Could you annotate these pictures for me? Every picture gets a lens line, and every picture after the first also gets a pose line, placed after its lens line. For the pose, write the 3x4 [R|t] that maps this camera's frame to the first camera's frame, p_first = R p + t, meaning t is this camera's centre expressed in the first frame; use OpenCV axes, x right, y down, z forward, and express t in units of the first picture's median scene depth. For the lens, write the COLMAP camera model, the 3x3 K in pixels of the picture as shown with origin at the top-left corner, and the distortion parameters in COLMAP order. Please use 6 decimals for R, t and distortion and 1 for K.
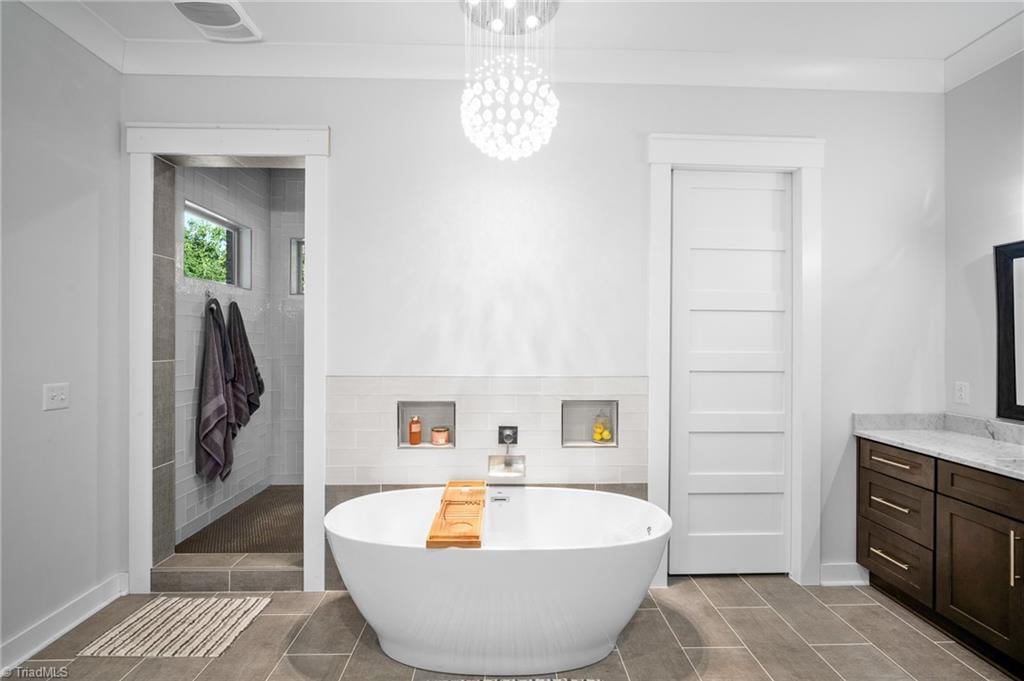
lens RADIAL K [[452.7, 0, 513.1], [0, 452.7, 337.2], [0, 0, 1]] dist [-0.003213, -0.000237]
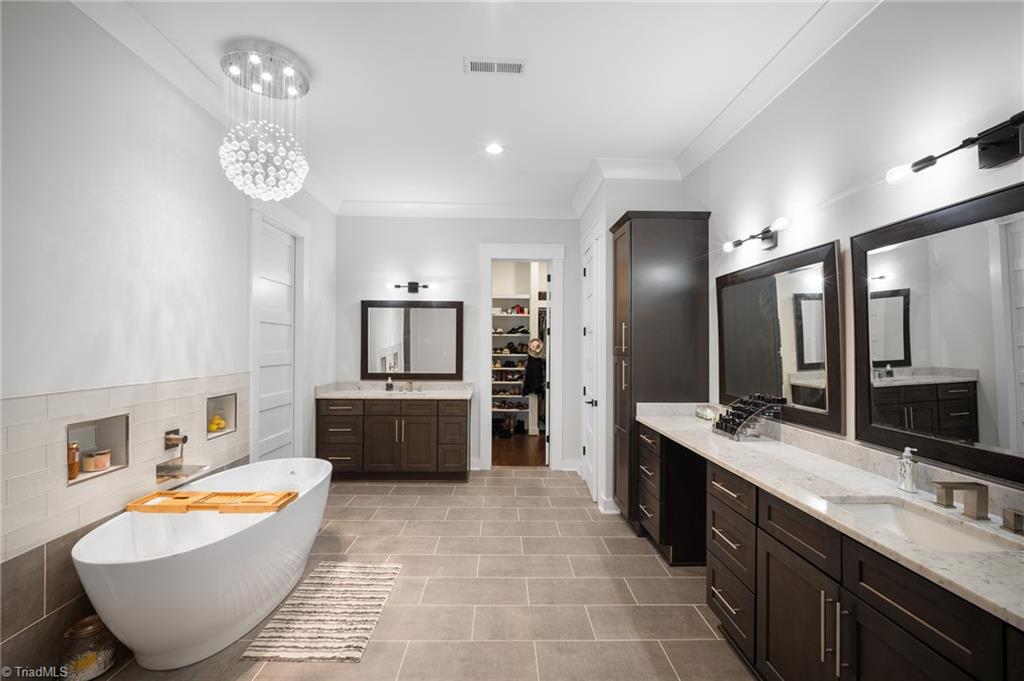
lens RADIAL K [[452.7, 0, 511.3], [0, 452.7, 340.3], [0, 0, 1]] dist [-0.003213, -0.000237]
pose [[0.012206, 0.004447, 0.999916, -1.001789], [-0.016864, 0.999849, -0.004241, -0.012519], [-0.999783, -0.016810, 0.012279, 0.235855]]
